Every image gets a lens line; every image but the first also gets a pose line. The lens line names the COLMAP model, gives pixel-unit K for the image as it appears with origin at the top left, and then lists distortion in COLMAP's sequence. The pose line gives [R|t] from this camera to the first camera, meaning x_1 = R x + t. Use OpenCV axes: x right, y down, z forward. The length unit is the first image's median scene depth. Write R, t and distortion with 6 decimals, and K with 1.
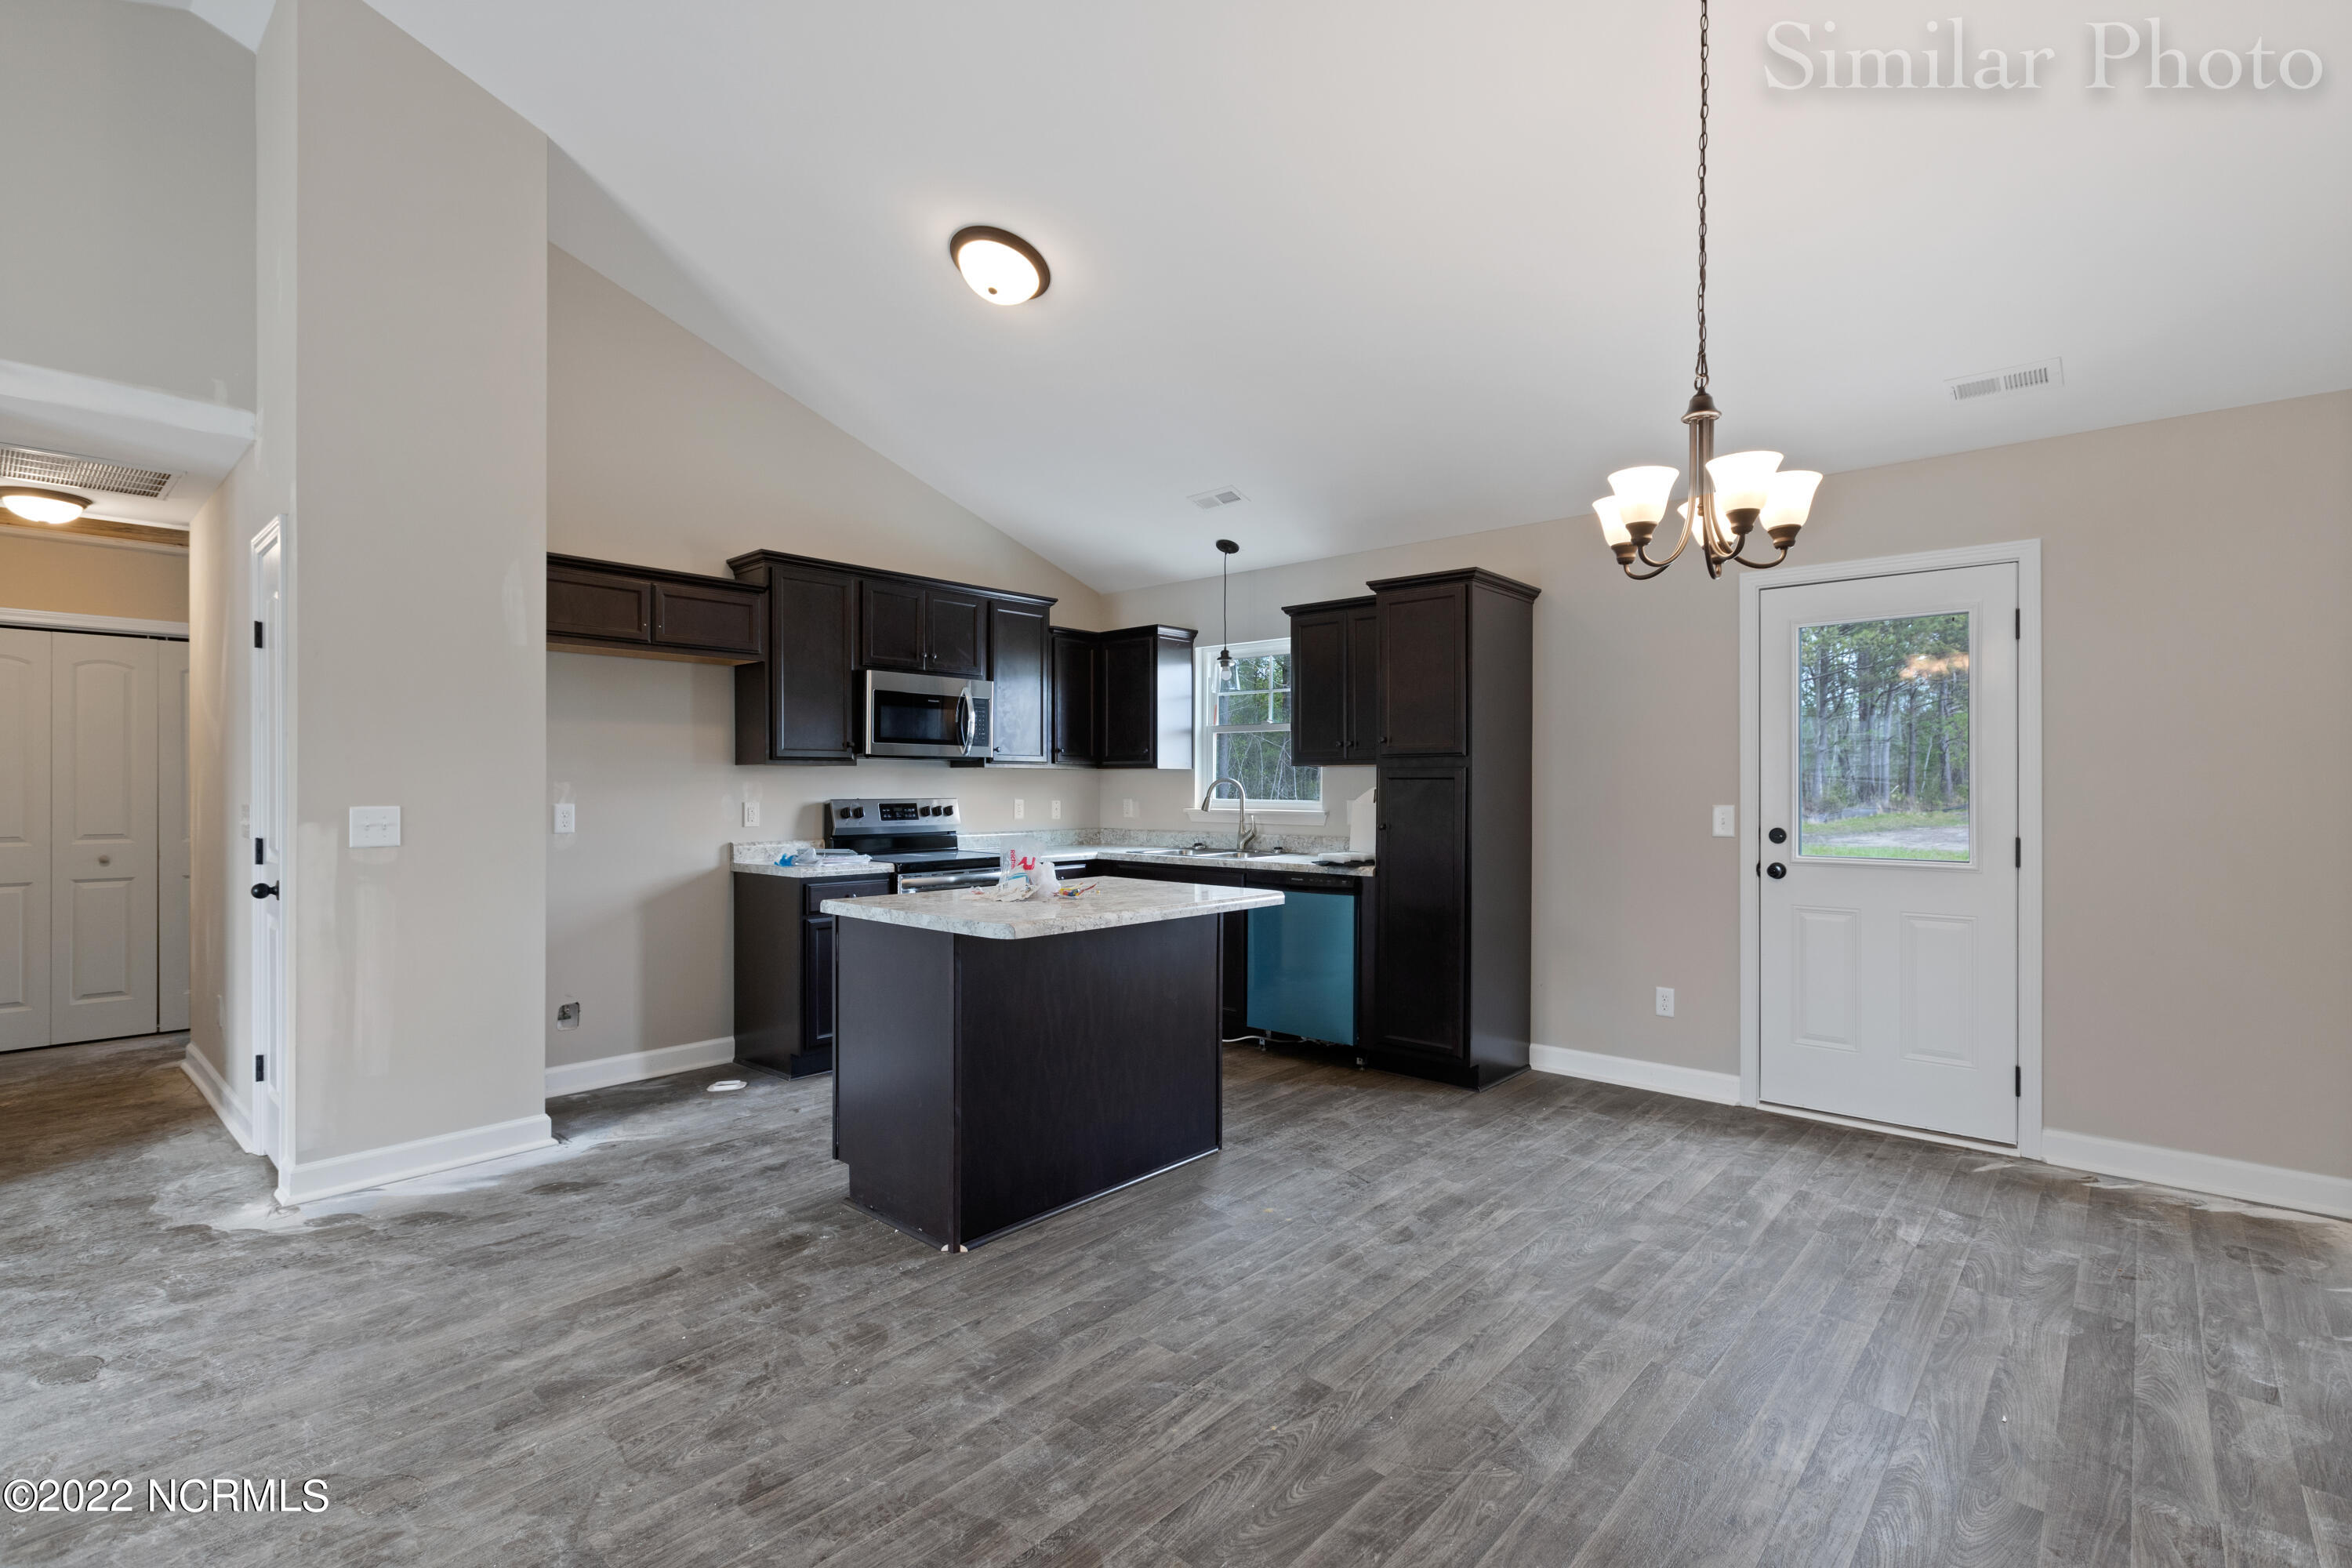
lens RADIAL K [[1086.2, 0, 1180.5], [0, 1086.2, 795.3], [0, 0, 1]] dist [0.004347, -0.000616]
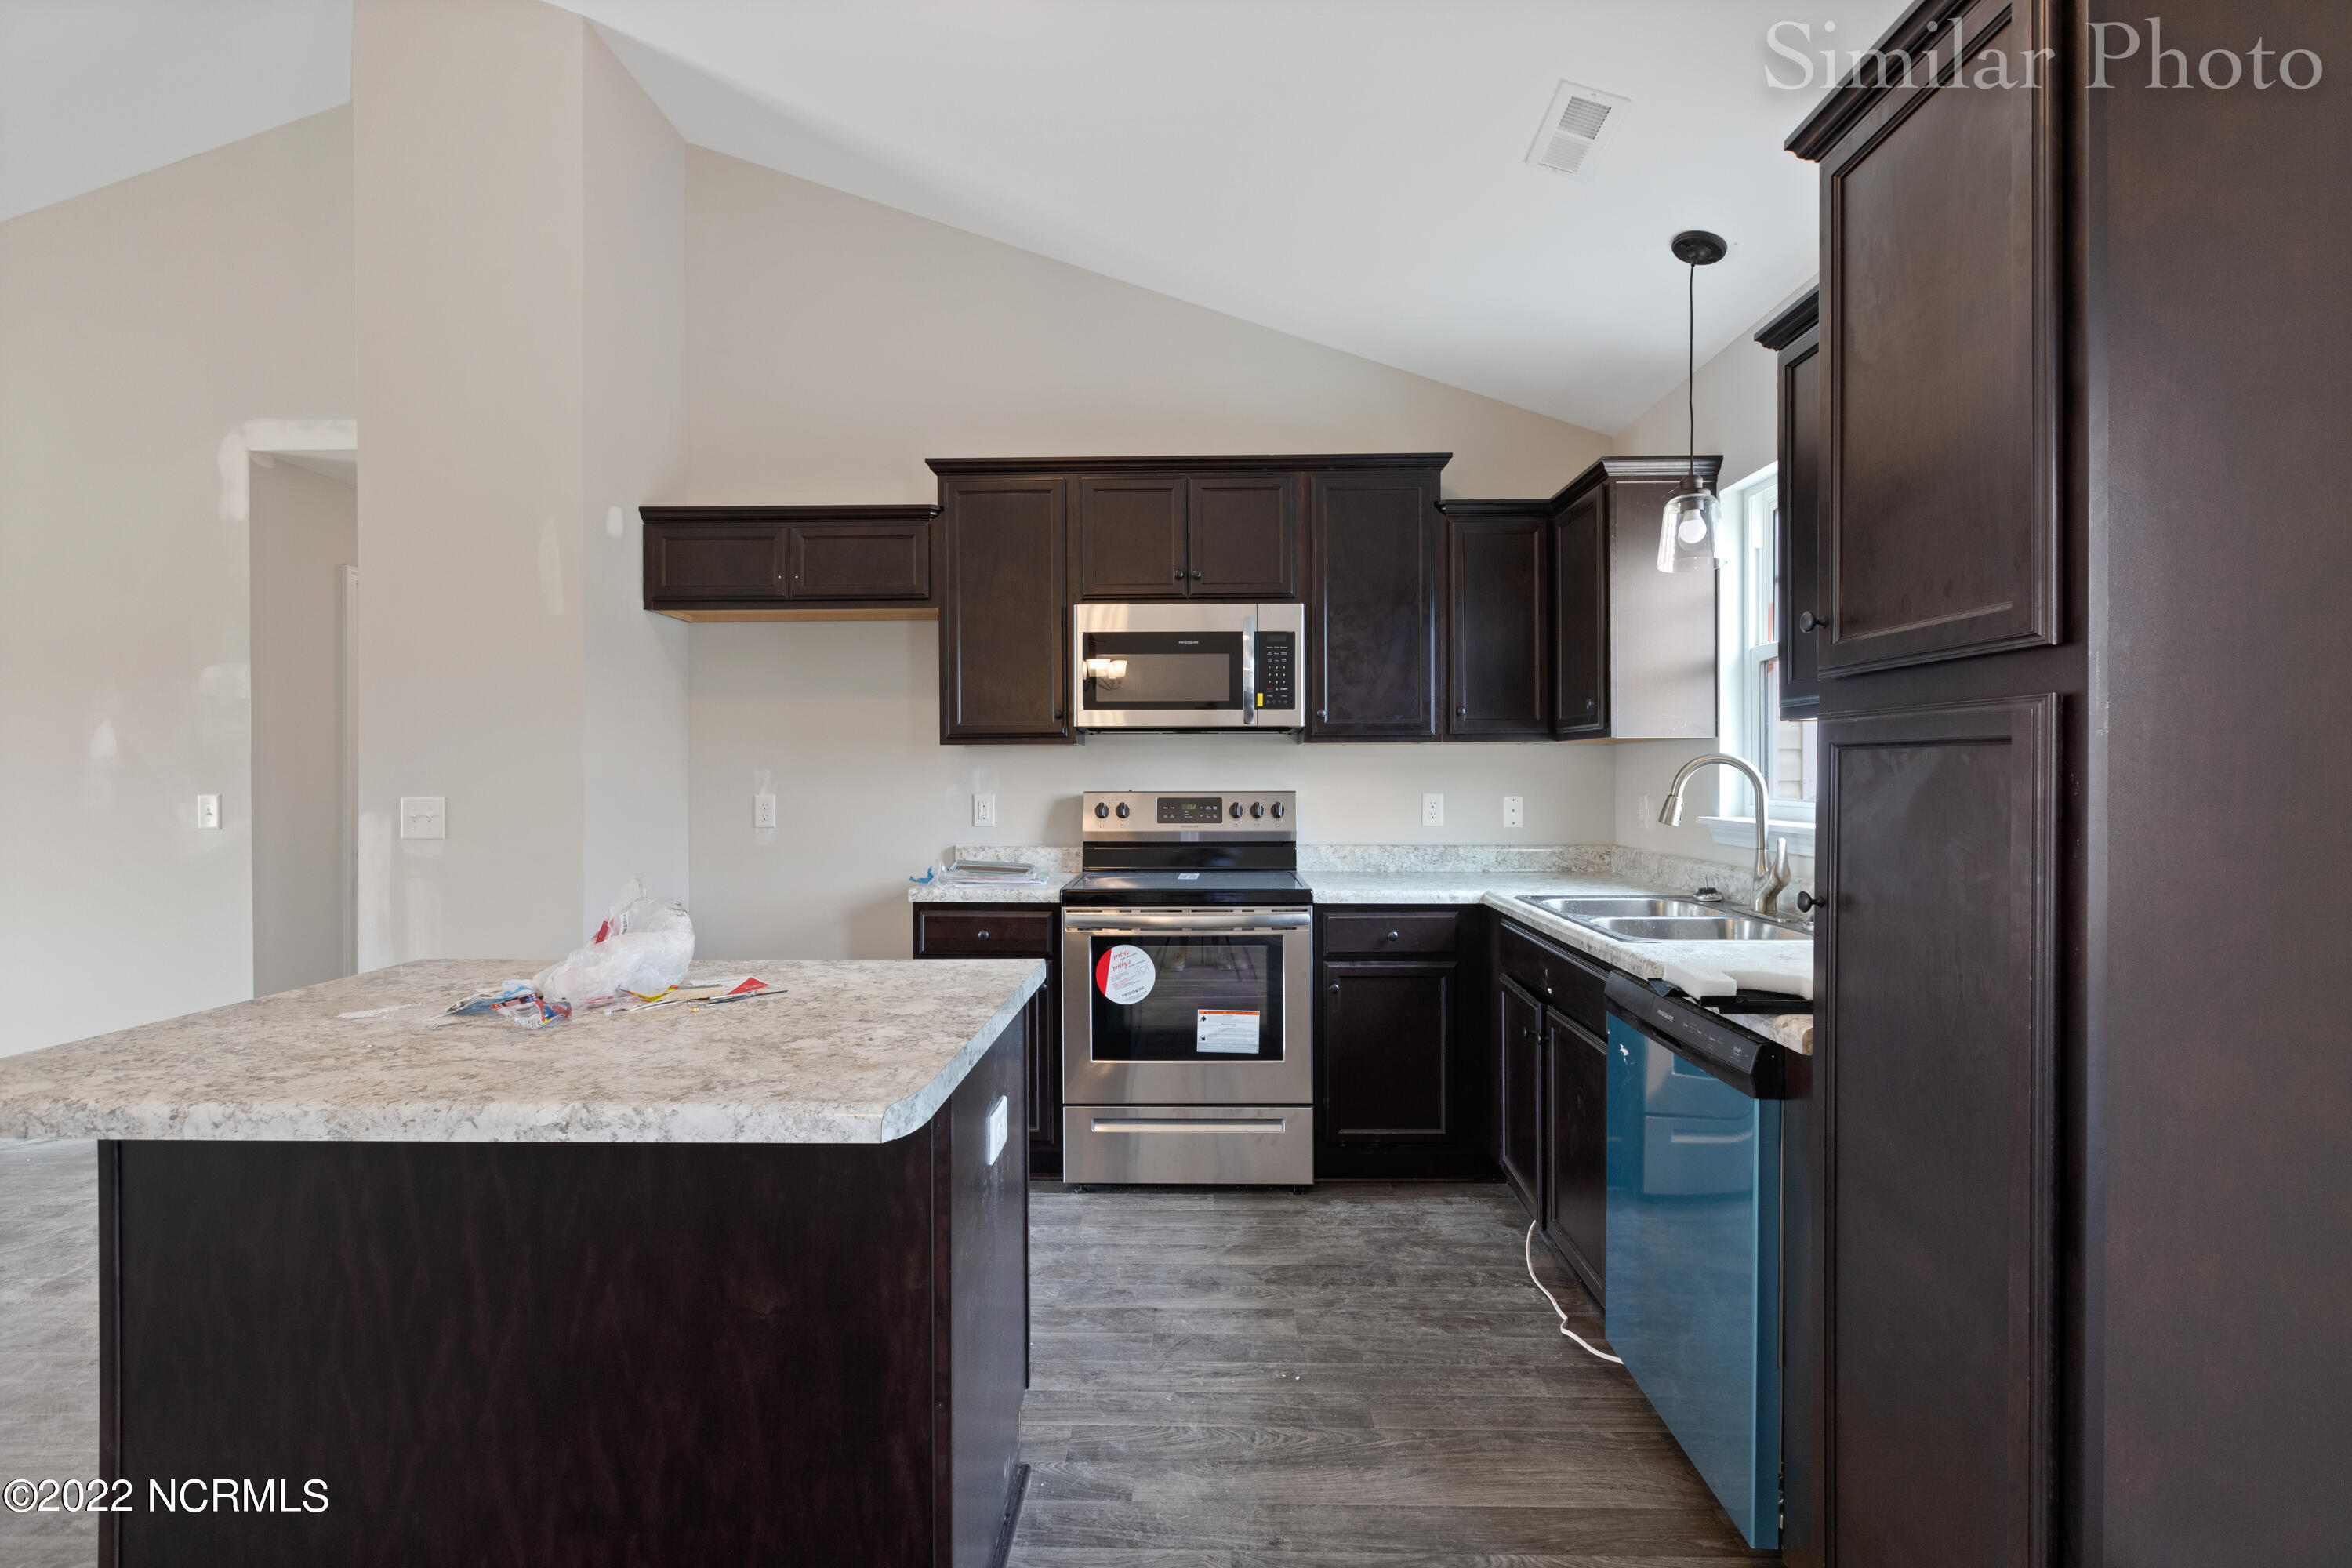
lens RADIAL K [[1086.2, 0, 1179.0], [0, 1086.2, 779.9], [0, 0, 1]] dist [0.004347, -0.000616]
pose [[0.651044, 0.004240, -0.759028, 0.350345], [-0.003196, 0.999991, 0.002844, -0.007775], [0.759034, 0.000574, 0.651051, 0.749899]]
